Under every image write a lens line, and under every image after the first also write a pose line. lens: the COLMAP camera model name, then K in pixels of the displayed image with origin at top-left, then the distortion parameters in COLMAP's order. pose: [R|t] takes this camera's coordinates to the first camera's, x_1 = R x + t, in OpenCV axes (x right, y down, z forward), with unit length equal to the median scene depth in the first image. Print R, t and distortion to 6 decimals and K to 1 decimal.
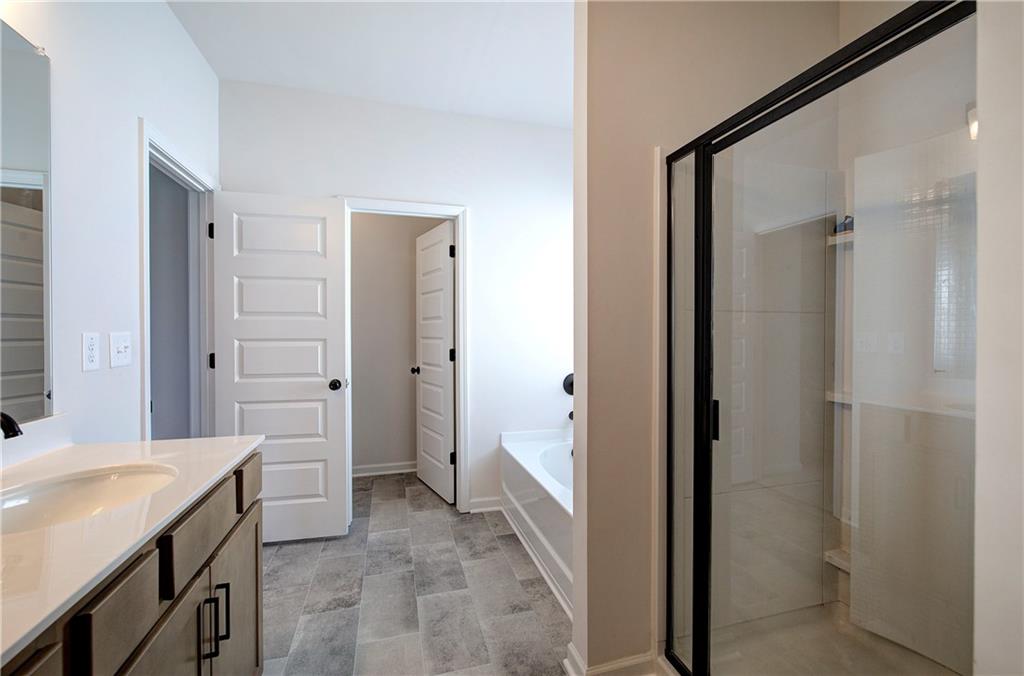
lens RADIAL K [[438.7, 0, 515.7], [0, 438.7, 334.4], [0, 0, 1]] dist [0.001007, 0.000465]
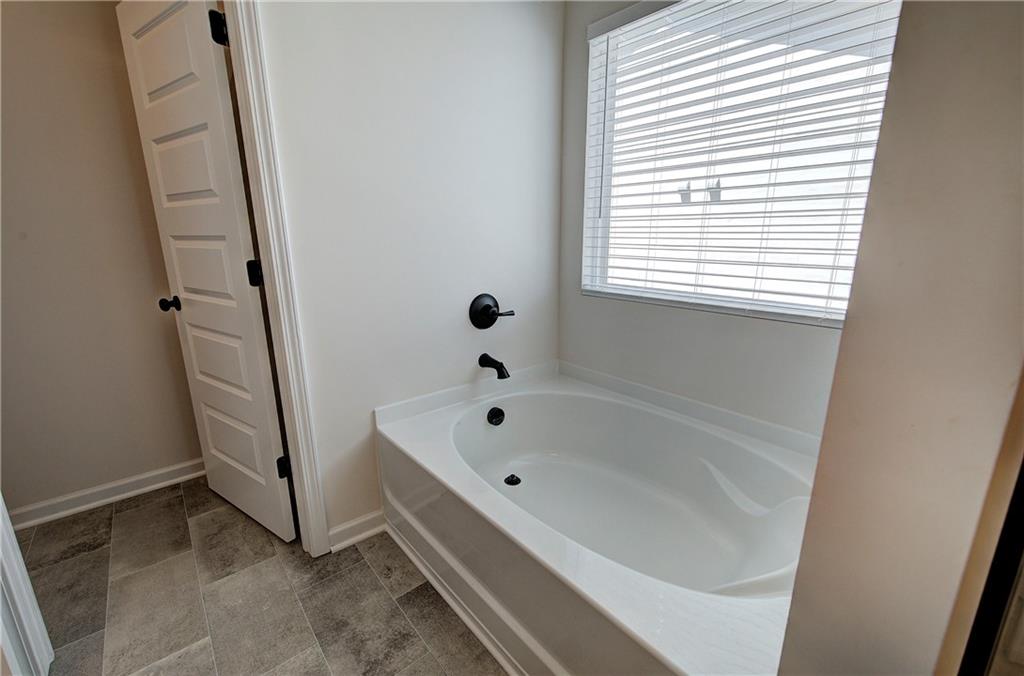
lens RADIAL K [[438.7, 0, 515.7], [0, 438.7, 334.4], [0, 0, 1]] dist [0.001007, 0.000465]
pose [[0.911537, -0.101512, 0.398491, -0.083129], [0.007914, 0.973203, 0.229811, 0.003612], [-0.411142, -0.206328, 0.887914, 0.448646]]
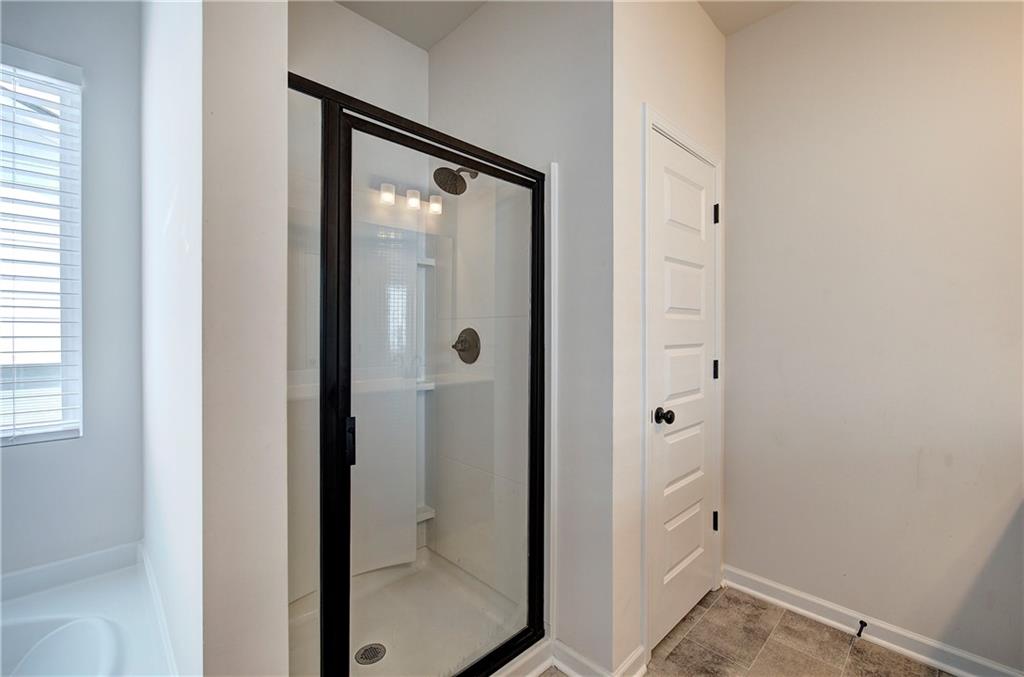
lens RADIAL K [[438.7, 0, 515.7], [0, 438.7, 334.9], [0, 0, 1]] dist [0.001007, 0.000465]
pose [[-0.481847, -0.009566, 0.876203, -0.337548], [-0.005210, 0.999954, 0.008052, -0.007508], [-0.876240, -0.000685, -0.481875, 1.031842]]
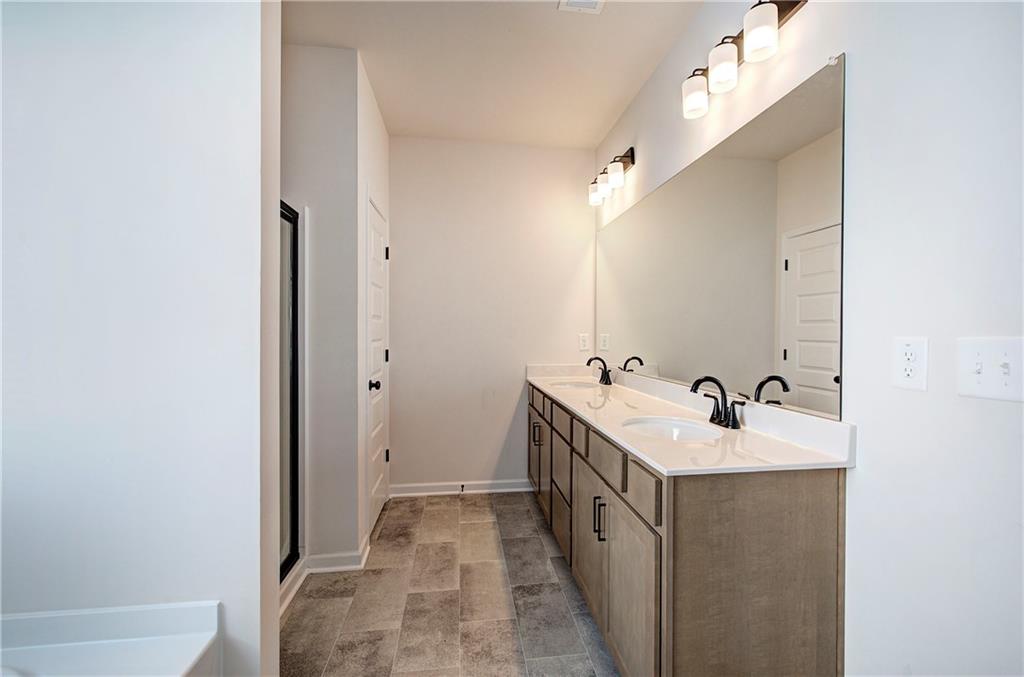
lens RADIAL K [[438.7, 0, 515.7], [0, 438.7, 334.9], [0, 0, 1]] dist [0.001007, 0.000465]
pose [[-0.988805, -0.005337, 0.149117, -0.343536], [-0.004607, 0.999976, 0.005241, -0.006058], [-0.149142, 0.004495, -0.988806, 1.353694]]
